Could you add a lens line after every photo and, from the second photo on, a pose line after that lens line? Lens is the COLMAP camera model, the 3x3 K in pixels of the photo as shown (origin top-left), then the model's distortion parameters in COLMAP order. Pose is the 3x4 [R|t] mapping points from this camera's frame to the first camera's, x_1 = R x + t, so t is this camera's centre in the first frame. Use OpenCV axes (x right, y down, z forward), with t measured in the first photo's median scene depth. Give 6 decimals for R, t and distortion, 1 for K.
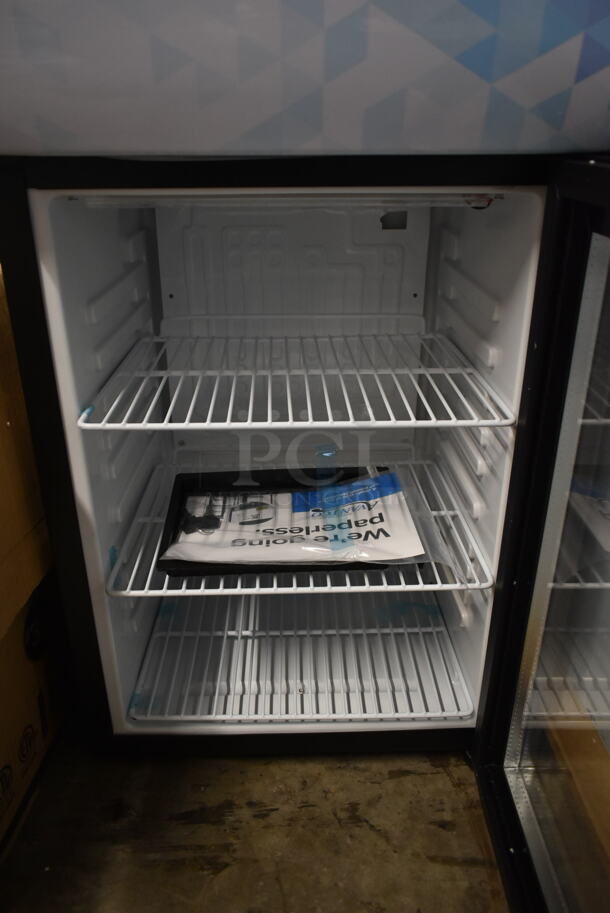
lens RADIAL K [[676.8, 0, 305.0], [0, 676.8, 456.5], [0, 0, 1]] dist [-0.017298, -0.001393]
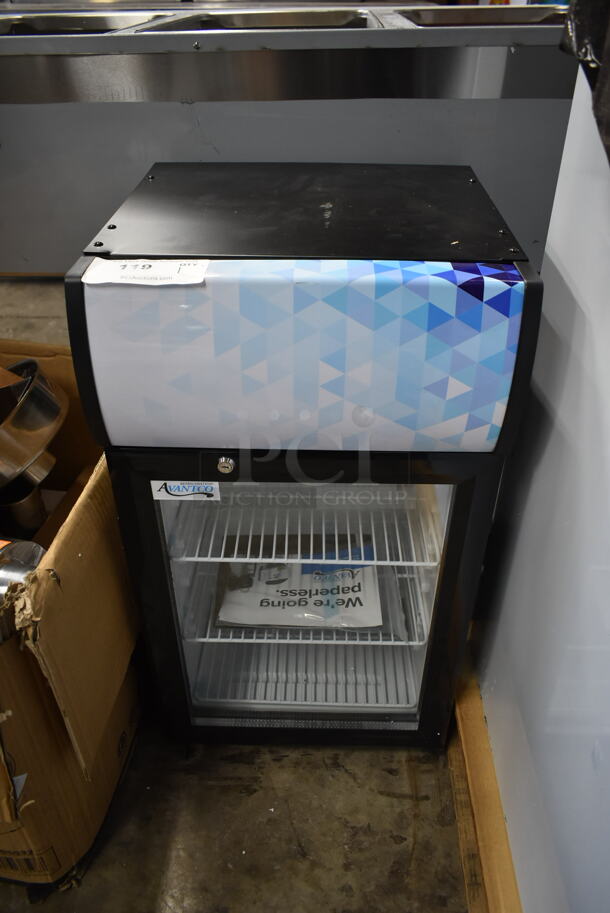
lens RADIAL K [[690.8, 0, 305.0], [0, 690.8, 456.5], [0, 0, 1]] dist [0.003009, 0.001496]
pose [[0.998934, 0.029401, -0.035586, 0.038784], [-0.021357, 0.977820, 0.208356, -0.530199], [0.040922, -0.207374, 0.977405, -0.466977]]
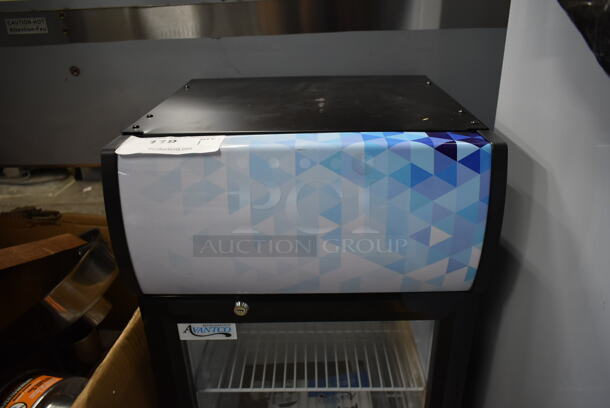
lens RADIAL K [[452.2, 0, 305.0], [0, 452.2, 204.0], [0, 0, 1]] dist [-0.017298, -0.001393]
pose [[0.999088, -0.005000, -0.042395, 0.028542], [0.005333, 0.999956, 0.007745, -0.481672], [0.042354, -0.007964, 0.999071, -0.214226]]
